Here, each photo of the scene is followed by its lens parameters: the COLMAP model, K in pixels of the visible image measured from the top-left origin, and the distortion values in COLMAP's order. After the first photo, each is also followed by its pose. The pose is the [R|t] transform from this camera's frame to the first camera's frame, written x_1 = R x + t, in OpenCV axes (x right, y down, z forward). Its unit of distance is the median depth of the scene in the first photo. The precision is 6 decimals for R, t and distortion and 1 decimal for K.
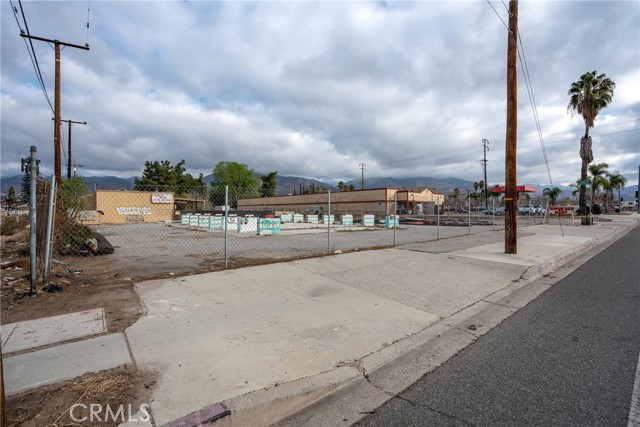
lens RADIAL K [[299.3, 0, 328.7], [0, 299.3, 212.5], [0, 0, 1]] dist [-0.024768, -0.000082]
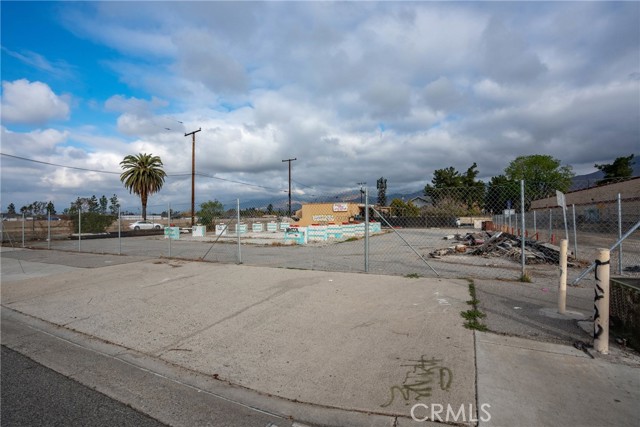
lens RADIAL K [[293.6, 0, 329.5], [0, 293.6, 212.8], [0, 0, 1]] dist [-0.025697, 0.000788]
pose [[0.395559, -0.012322, -0.918358, 0.387157], [0.006572, 0.999922, -0.010586, -0.008440], [0.918417, -0.001848, 0.395610, 0.325210]]
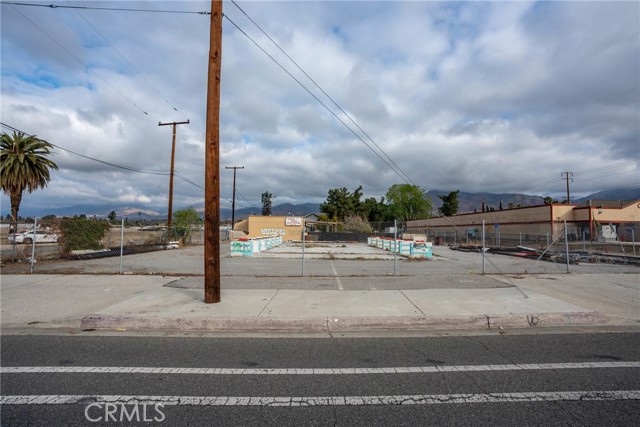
lens RADIAL K [[295.8, 0, 326.6], [0, 295.8, 221.2], [0, 0, 1]] dist [-0.036122, 0.000389]
pose [[0.777657, -0.008086, -0.628637, 0.213614], [-0.016475, 0.999312, -0.033235, -0.007251], [0.628473, 0.036203, 0.776988, 0.098950]]
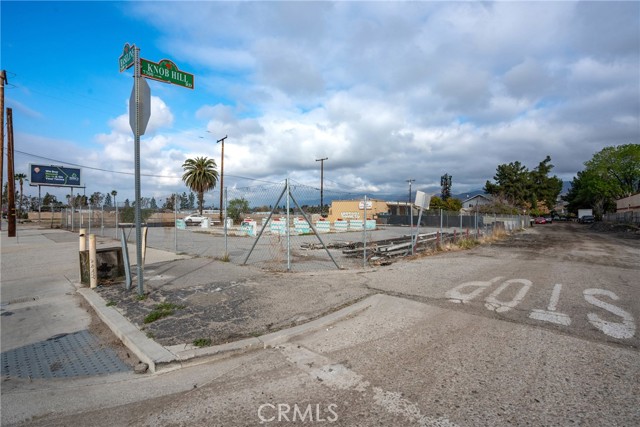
lens RADIAL K [[297.4, 0, 334.5], [0, 297.4, 193.0], [0, 0, 1]] dist [-0.011062, 0.000515]
pose [[0.166642, -0.064325, -0.983917, 0.469587], [-0.011767, 0.997669, -0.067218, -0.008195], [0.985947, 0.022779, 0.165497, 0.456361]]
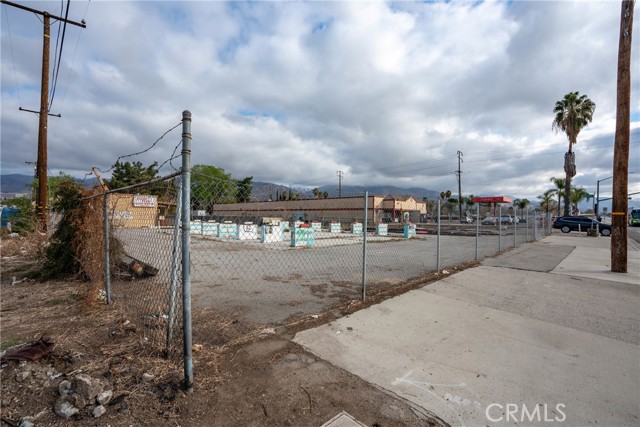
lens RADIAL K [[293.6, 0, 329.5], [0, 293.6, 212.8], [0, 0, 1]] dist [-0.025697, 0.000788]
pose [[0.994173, 0.016370, 0.106545, -0.062617], [-0.014217, 0.999680, -0.020942, -0.002204], [-0.106853, 0.019305, 0.994087, 0.033998]]
